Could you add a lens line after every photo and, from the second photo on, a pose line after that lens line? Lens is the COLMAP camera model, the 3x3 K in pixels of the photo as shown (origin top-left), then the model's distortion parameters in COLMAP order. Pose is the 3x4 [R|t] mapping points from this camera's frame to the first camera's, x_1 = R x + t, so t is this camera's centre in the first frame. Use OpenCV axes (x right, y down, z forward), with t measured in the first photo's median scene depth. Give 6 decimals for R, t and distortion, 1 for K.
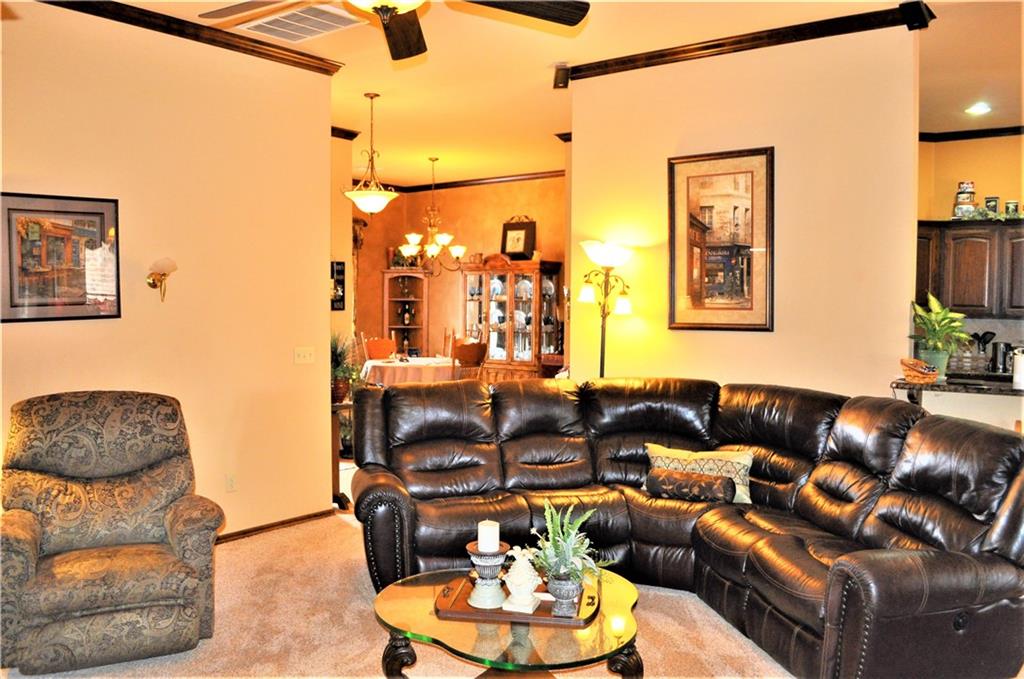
lens RADIAL K [[813.5, 0, 514.9], [0, 813.5, 339.0], [0, 0, 1]] dist [-0.065776, 0.001506]
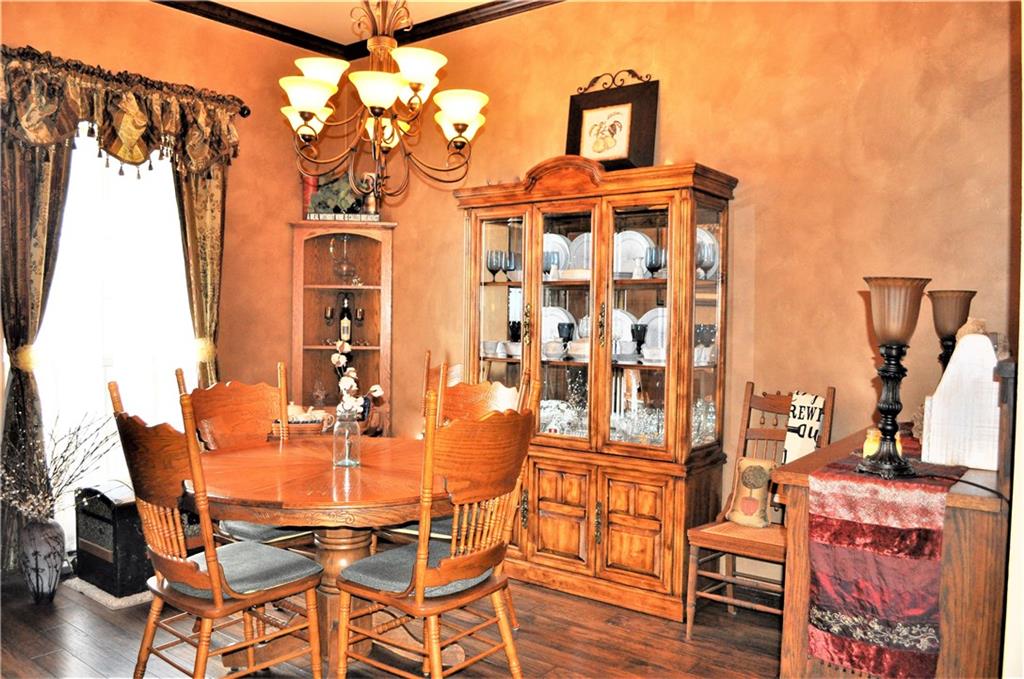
lens RADIAL K [[813.5, 0, 509.7], [0, 813.5, 337.7], [0, 0, 1]] dist [-0.065776, 0.001506]
pose [[0.999992, 0.003828, -0.000852, -0.045238], [-0.003843, 0.999822, -0.018494, -0.013475], [0.000781, 0.018497, 0.999829, 0.609471]]
